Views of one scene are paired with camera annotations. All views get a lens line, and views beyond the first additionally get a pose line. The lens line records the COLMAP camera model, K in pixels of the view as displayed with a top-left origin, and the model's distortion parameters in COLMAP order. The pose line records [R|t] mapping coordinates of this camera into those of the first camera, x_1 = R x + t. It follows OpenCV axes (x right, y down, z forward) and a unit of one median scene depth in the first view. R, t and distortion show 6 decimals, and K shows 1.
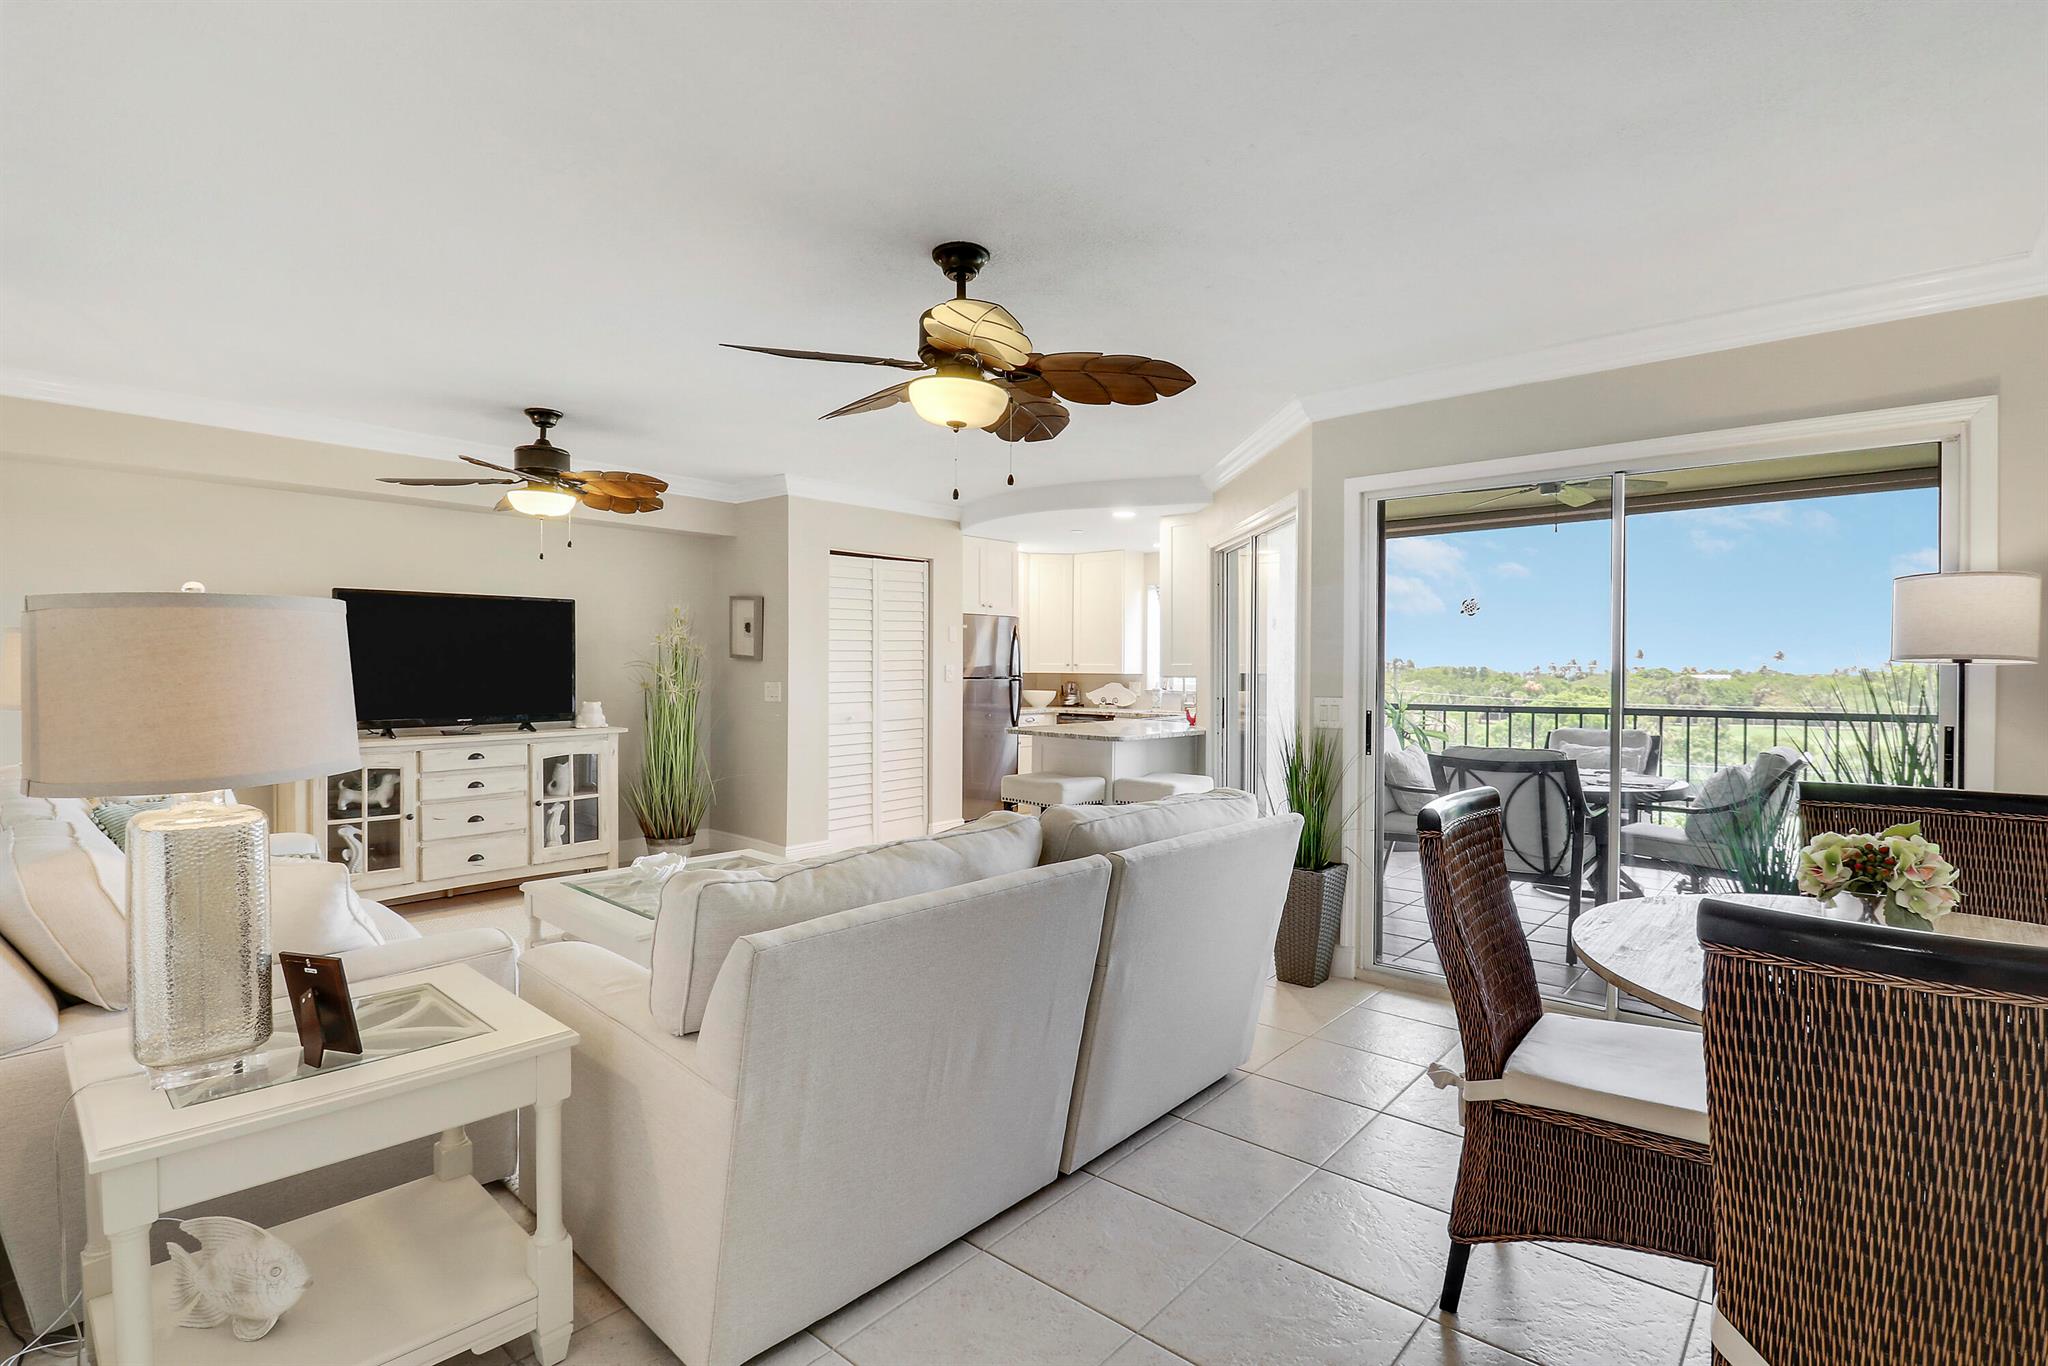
lens RADIAL K [[944.6, 0, 1034.0], [0, 944.6, 701.3], [0, 0, 1]] dist [-0.025448, 0.000452]
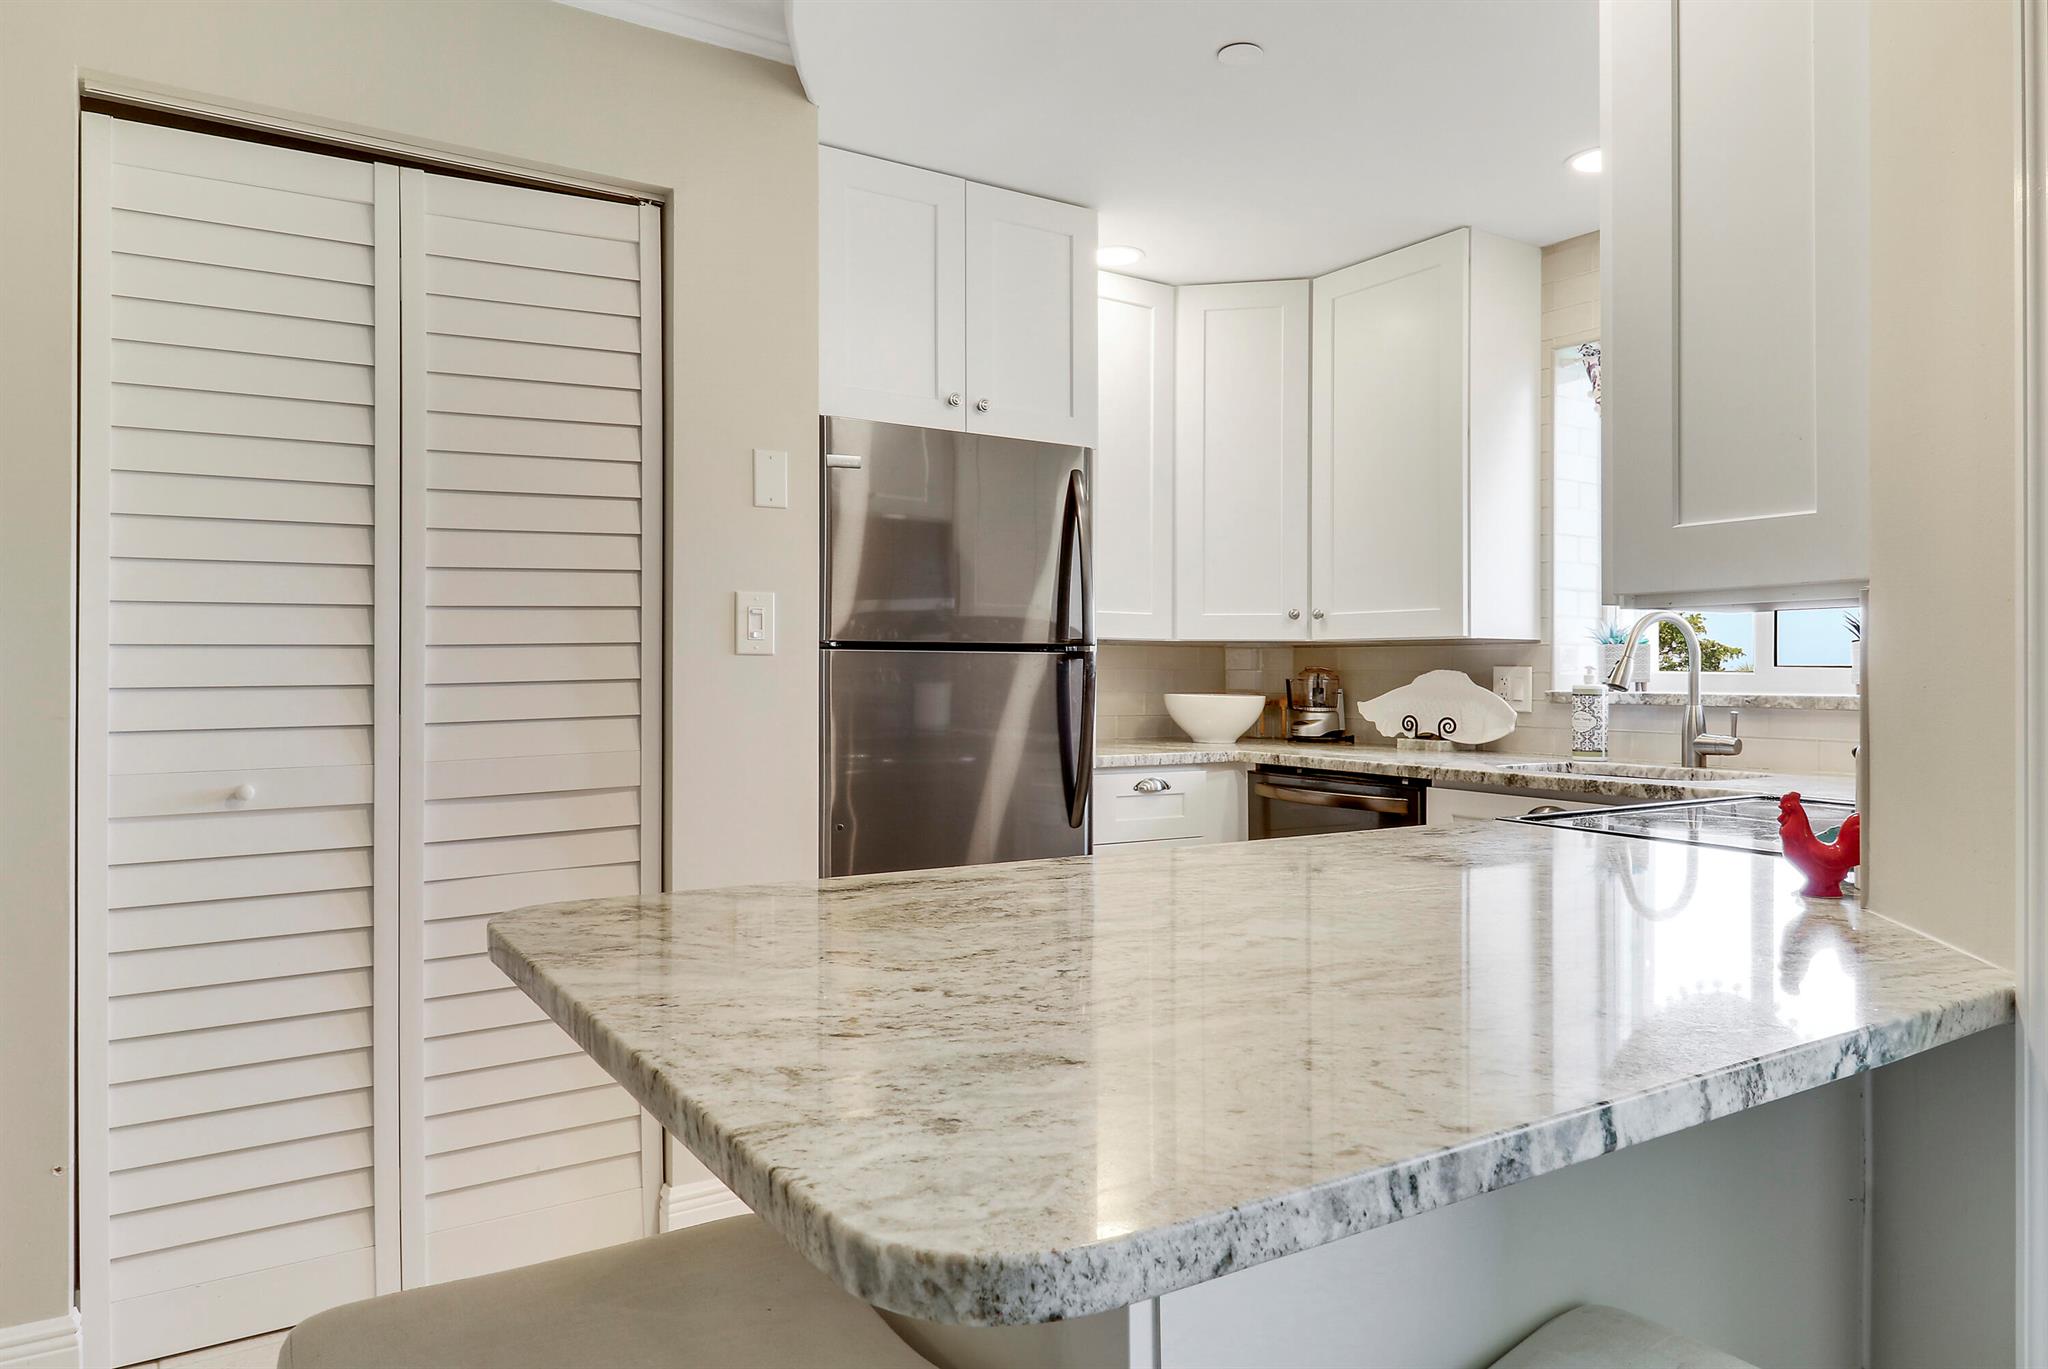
lens RADIAL K [[1268.1, 0, 1024.0], [0, 1268.1, 684.5], [0, 0, 1]] dist [-0.000697, 0.000085]
pose [[0.957760, -0.001326, -0.287565, 0.095066], [-0.006897, 0.999596, -0.027579, -0.002377], [0.287485, 0.028398, 0.957364, 0.722671]]
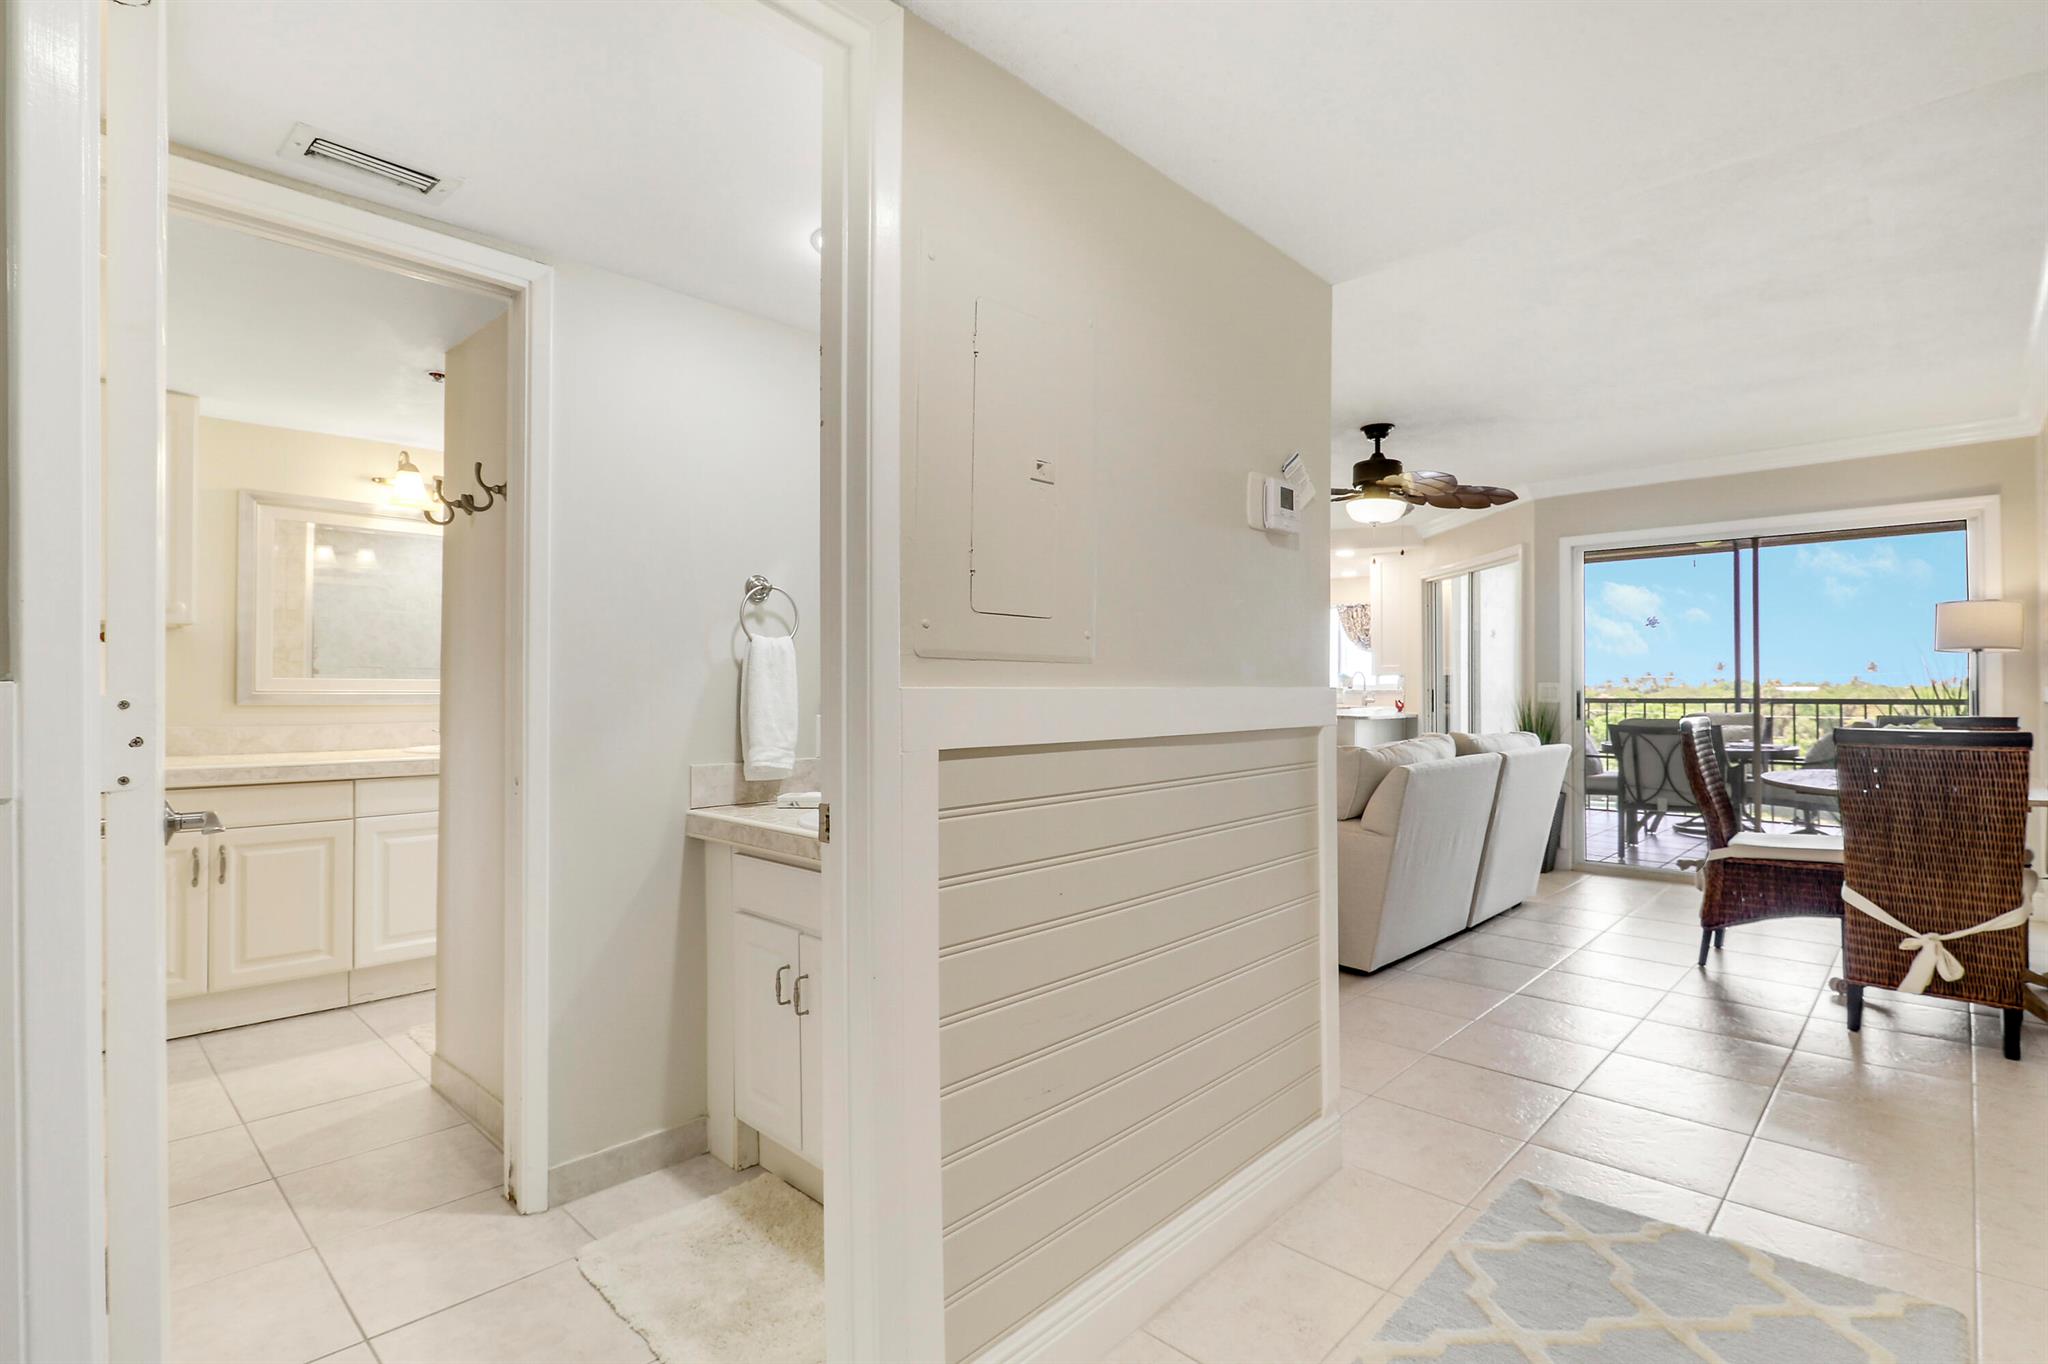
lens RADIAL K [[969.6, 0, 1017.8], [0, 969.6, 691.0], [0, 0, 1]] dist [0.000712, 0.000251]
pose [[0.998892, -0.002311, -0.047006, -0.309289], [0.000960, 0.999586, -0.028750, 0.036562], [0.047053, 0.028673, 0.998481, -0.393803]]
